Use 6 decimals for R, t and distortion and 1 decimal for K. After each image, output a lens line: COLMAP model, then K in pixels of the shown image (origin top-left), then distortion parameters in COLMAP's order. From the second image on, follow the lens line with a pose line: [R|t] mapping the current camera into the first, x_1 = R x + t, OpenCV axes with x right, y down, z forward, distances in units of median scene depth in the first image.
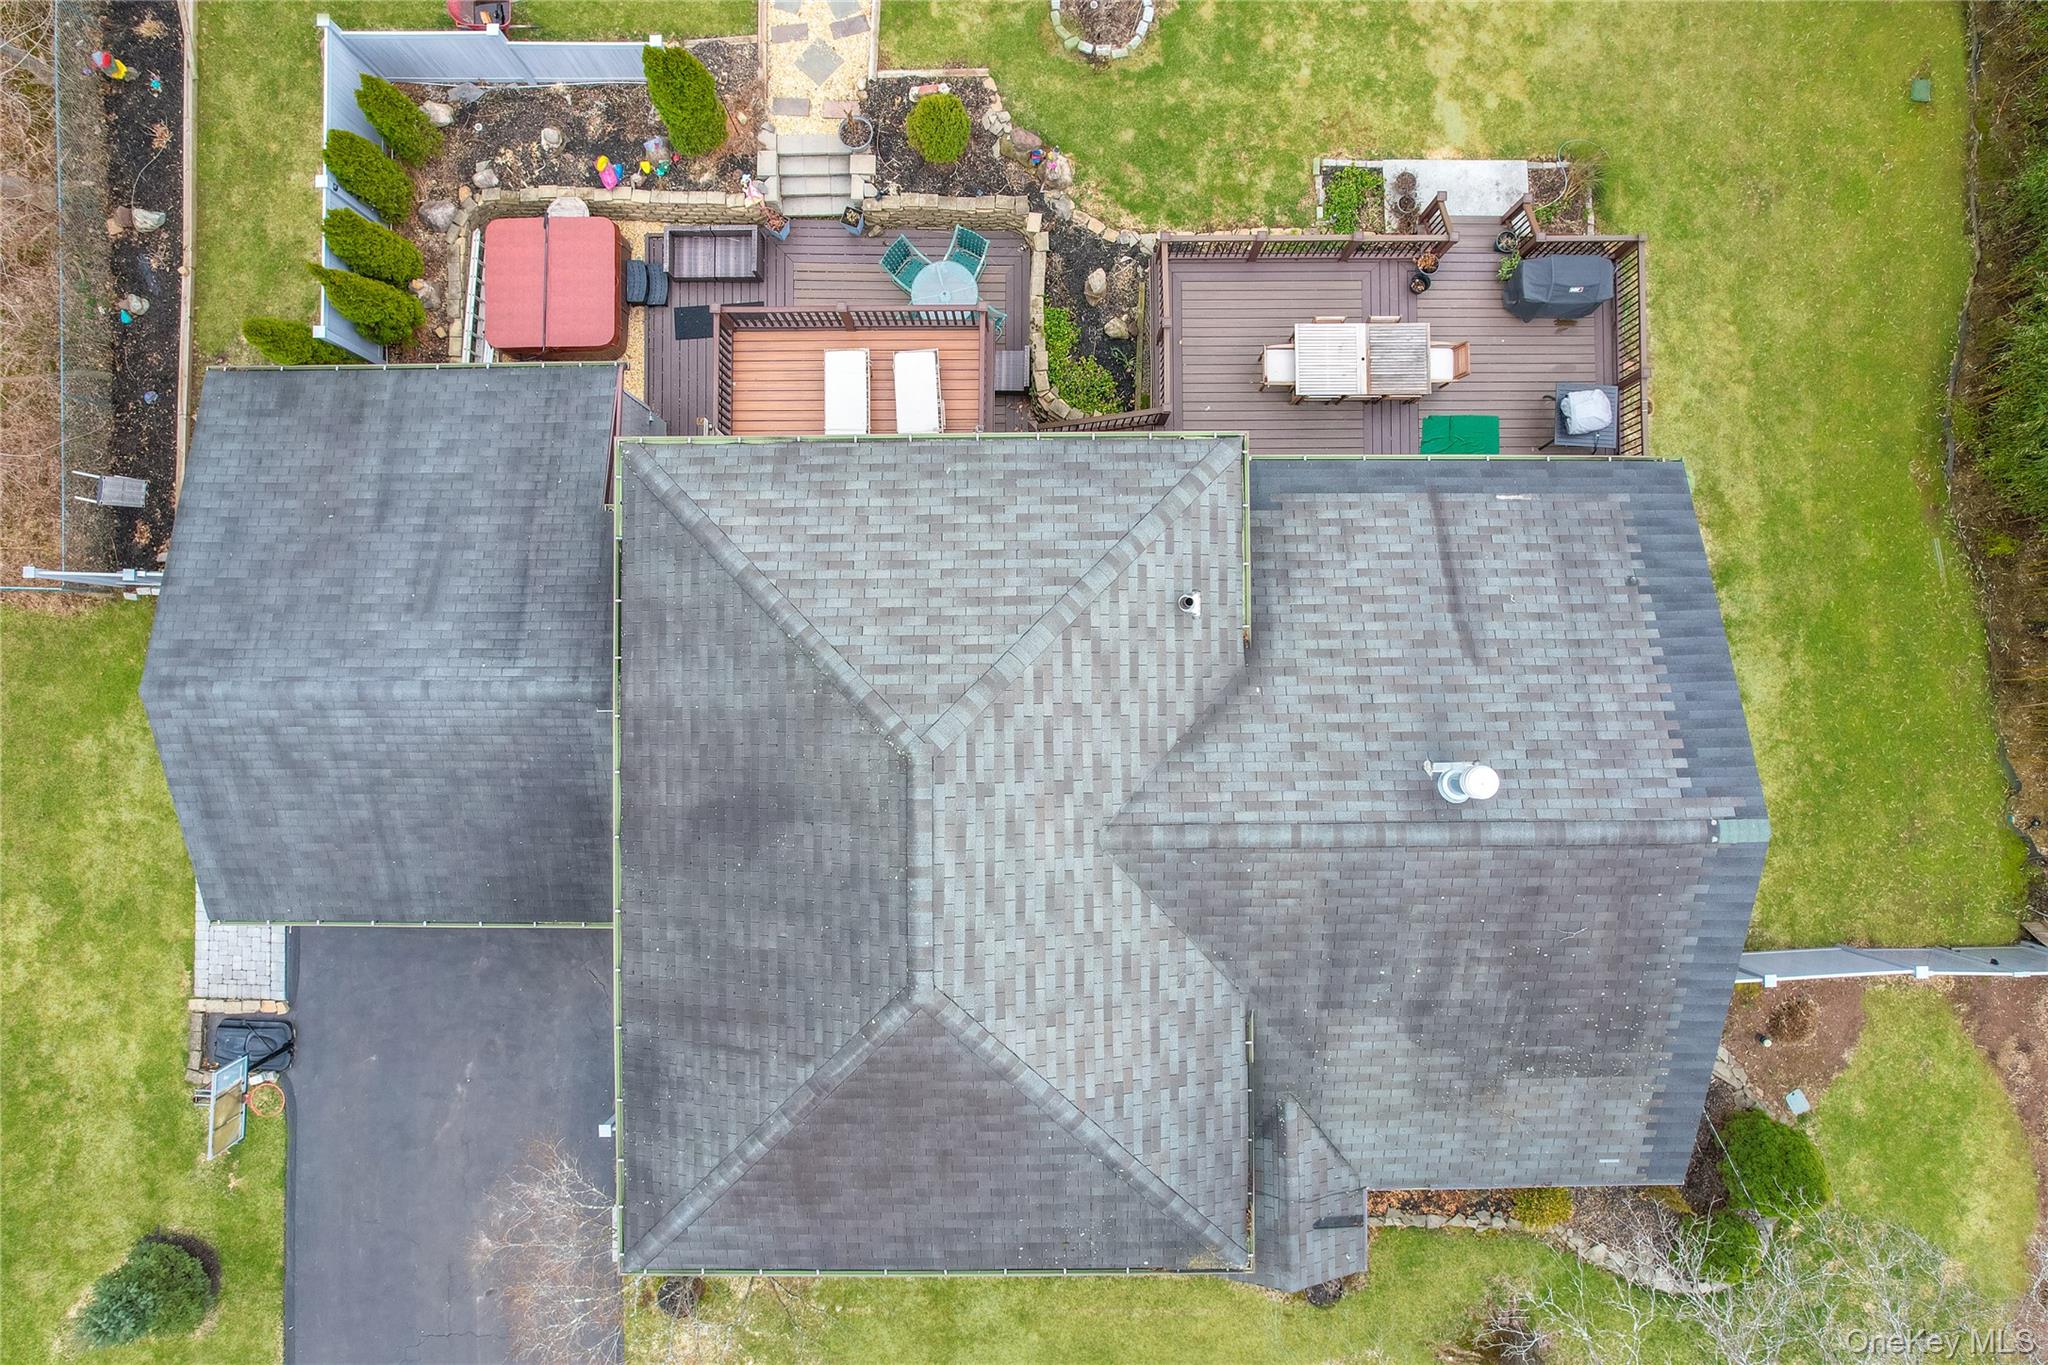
lens RADIAL K [[1312.5, 0, 1031.8], [0, 1312.5, 680.3], [0, 0, 1]] dist [-0.079250, 0.070872]
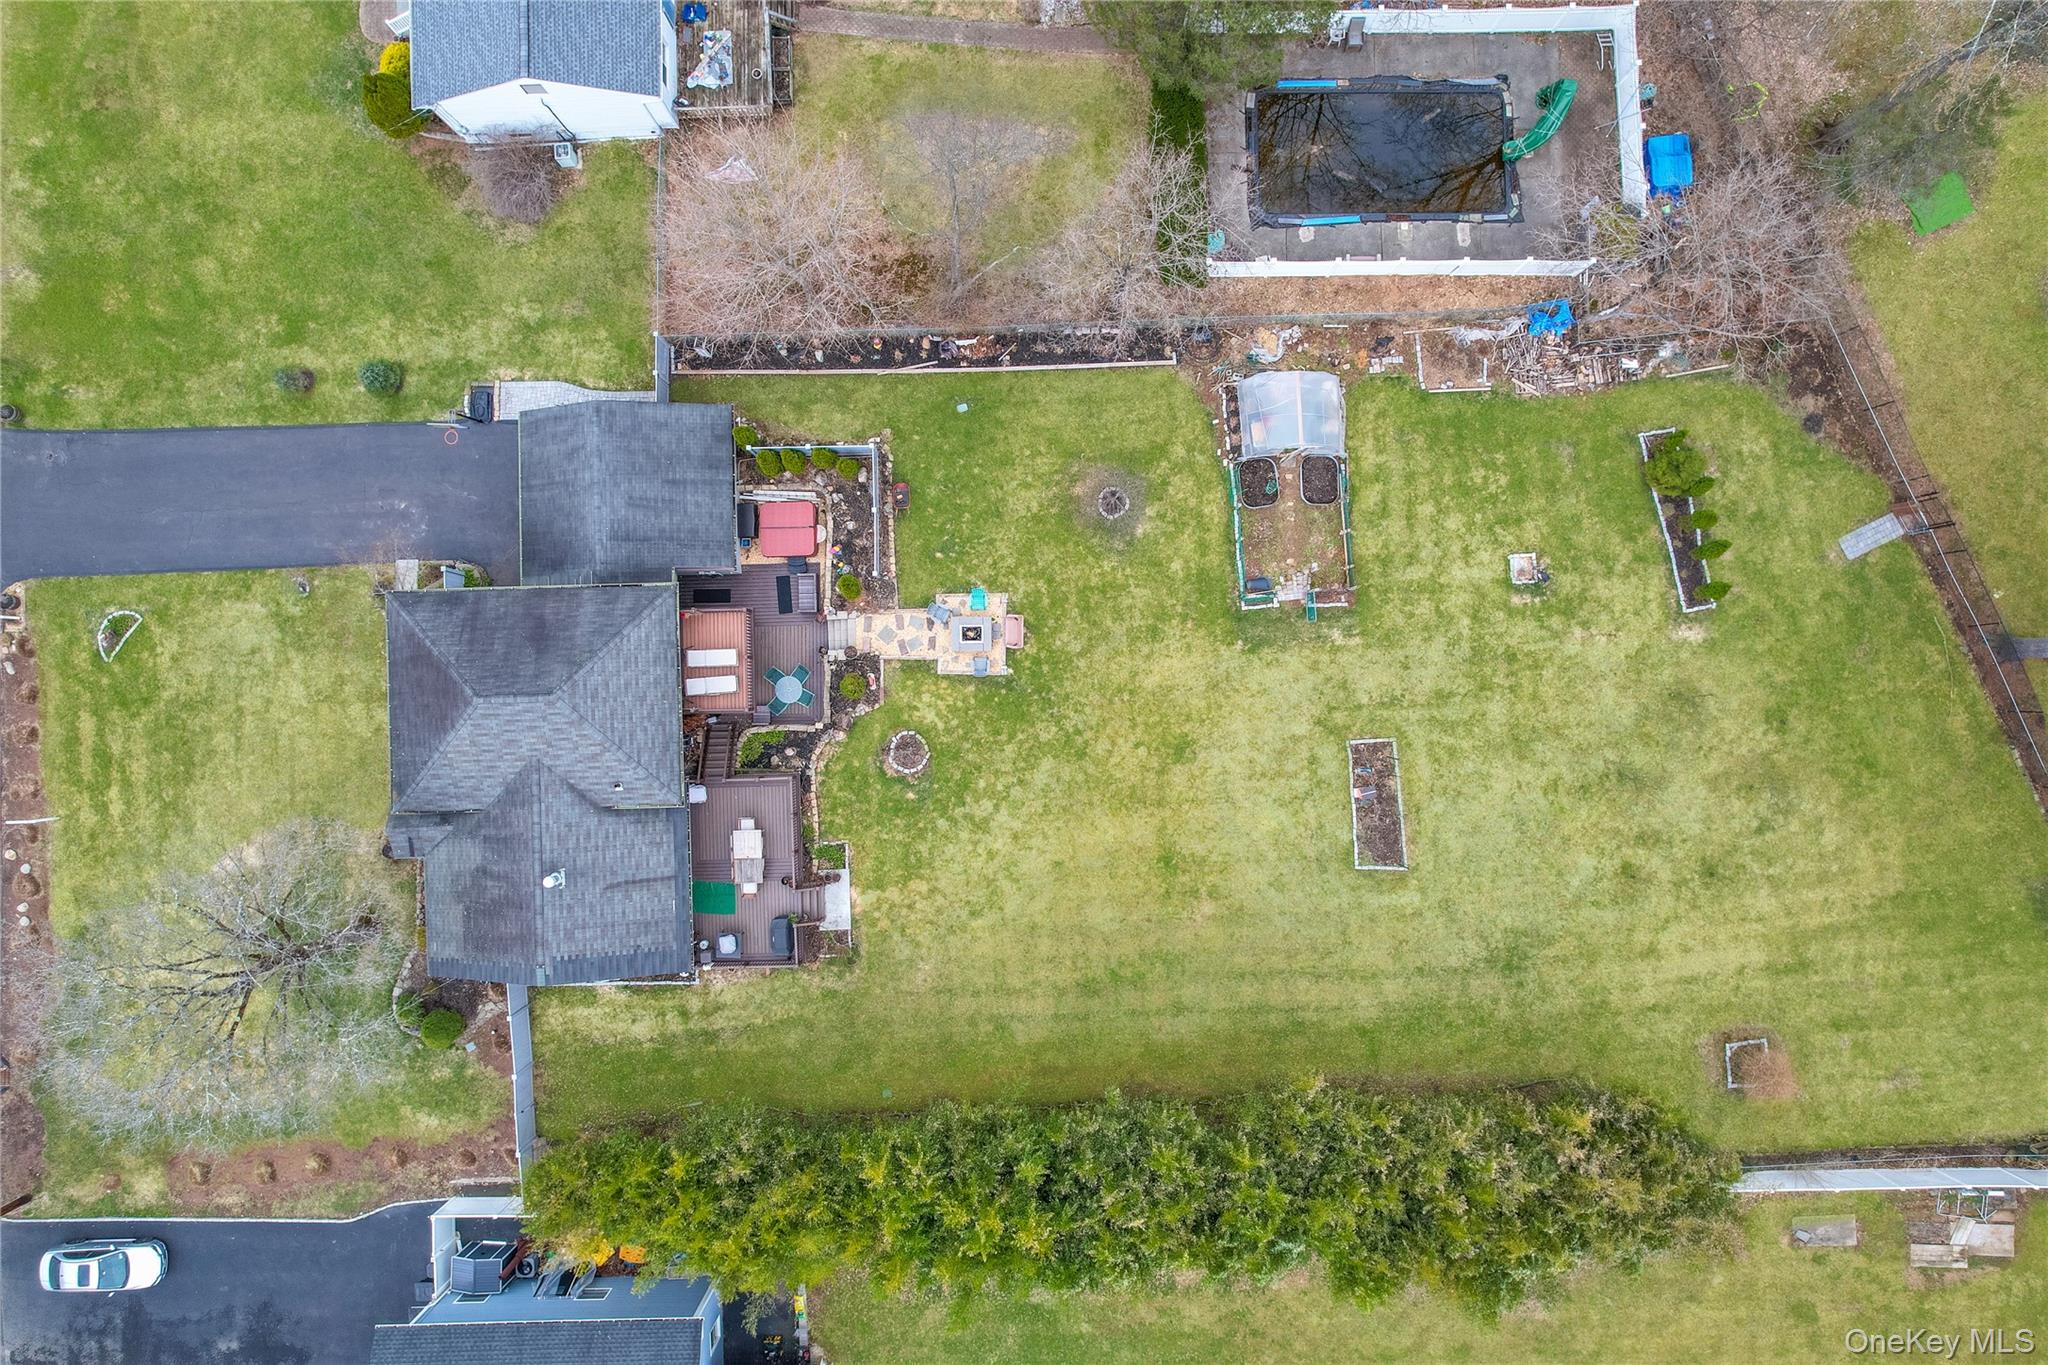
lens RADIAL K [[1312.5, 0, 1049.7], [0, 1312.5, 689.3], [0, 0, 1]] dist [-0.079250, 0.070872]
pose [[0.021257, 0.999770, -0.002735, -0.050315], [-0.999774, 0.021258, 0.000611, -0.786498], [0.000669, 0.002721, 0.999996, -1.449756]]
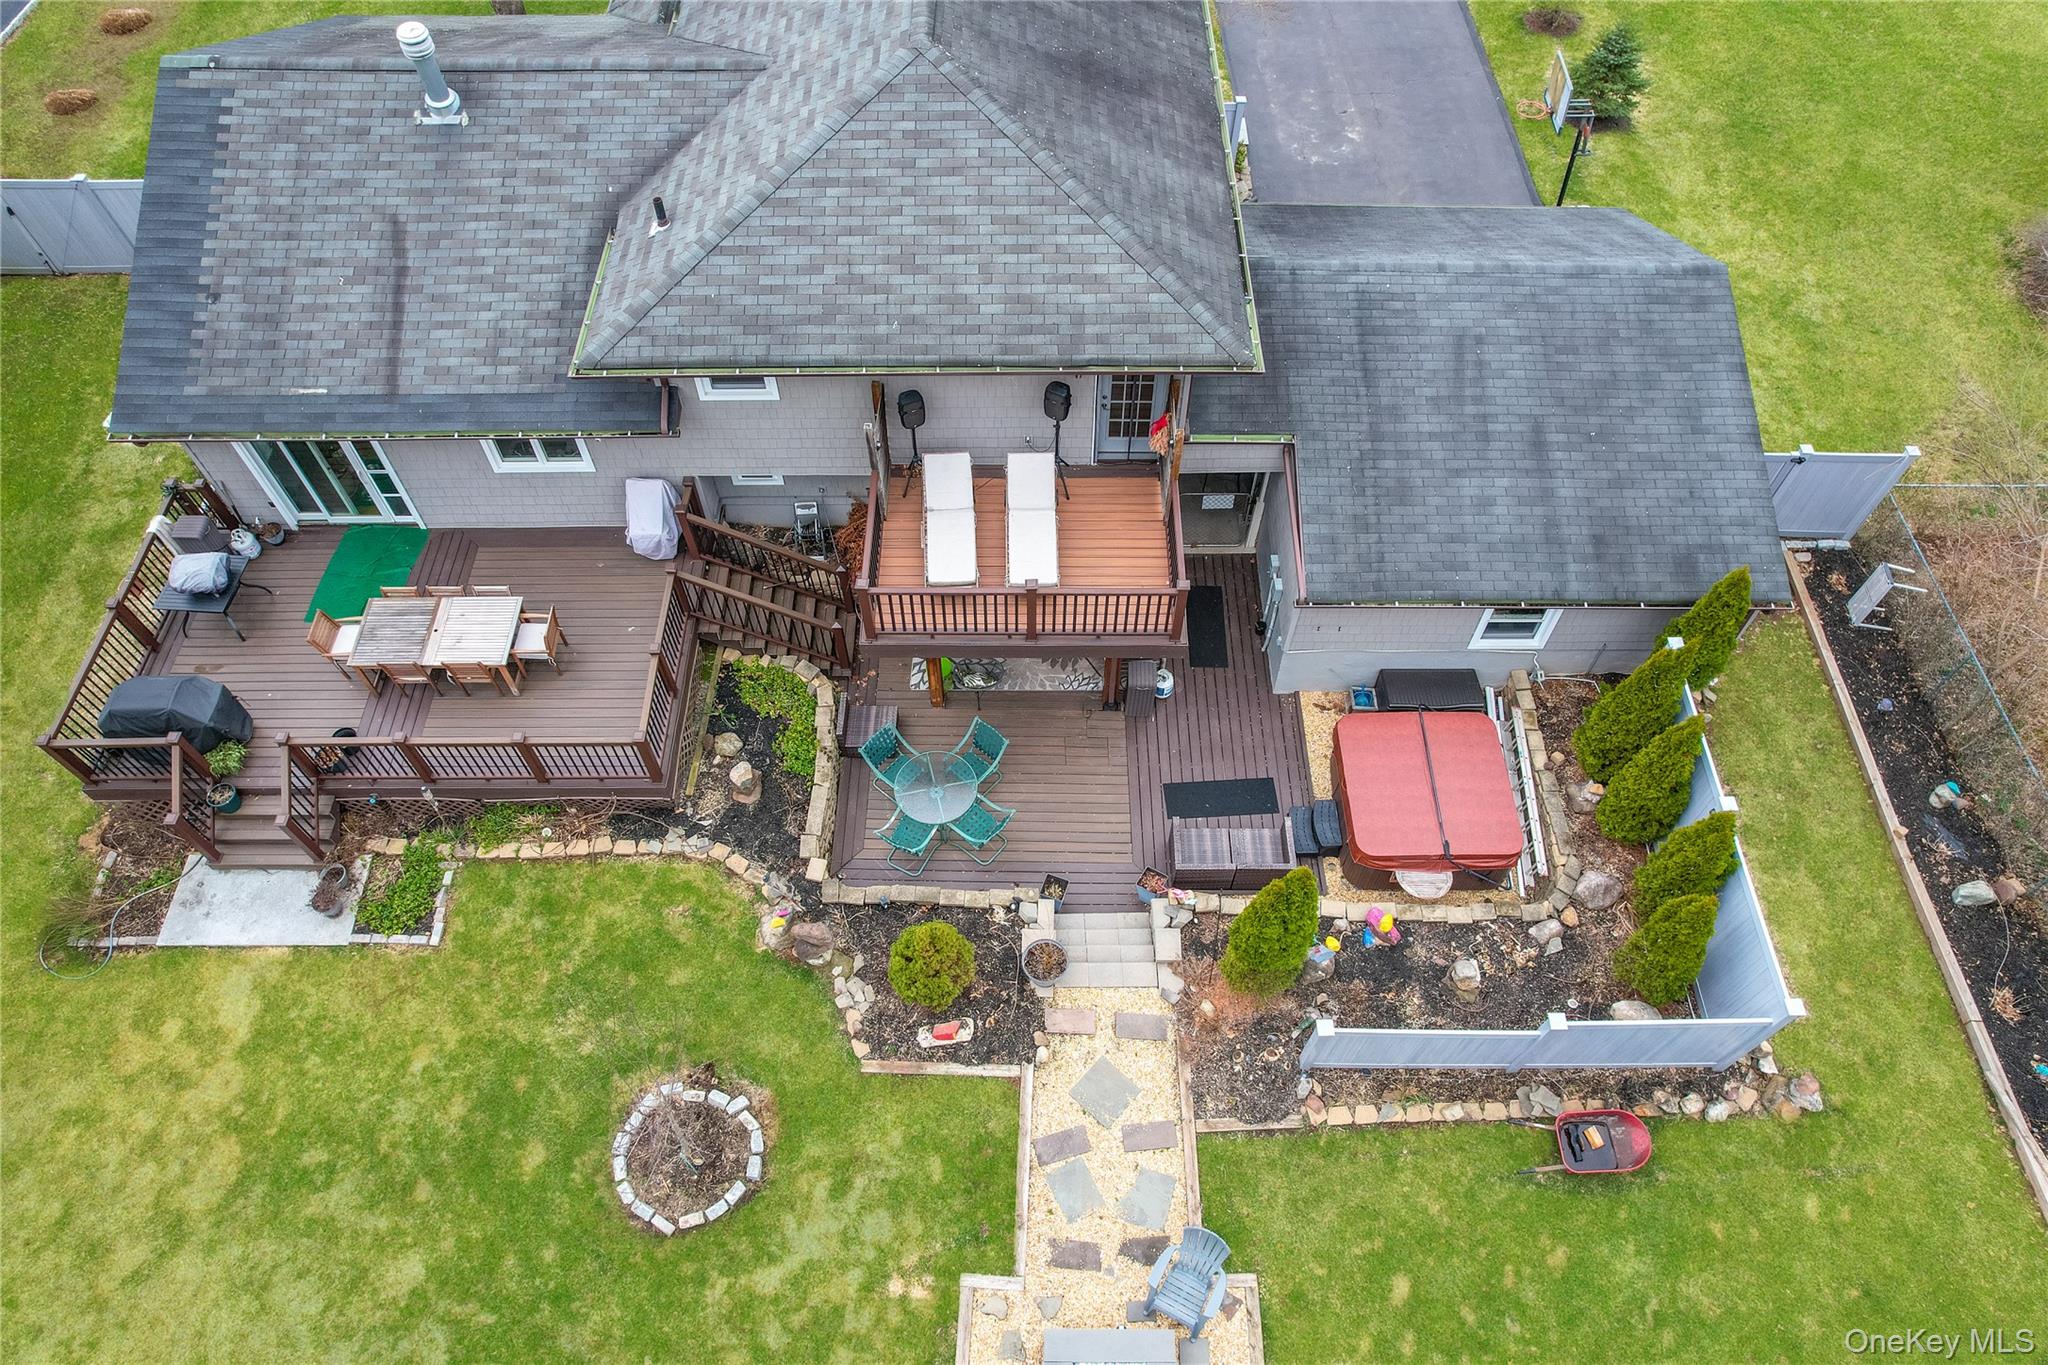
lens RADIAL K [[1312.5, 0, 1031.7], [0, 1312.5, 689.6], [0, 0, 1]] dist [-0.079250, 0.070872]
pose [[-0.999996, -0.000305, 0.002639, -0.128018], [0.001756, -0.821436, 0.570297, -0.706526], [0.001994, 0.570300, 0.821434, 0.301864]]
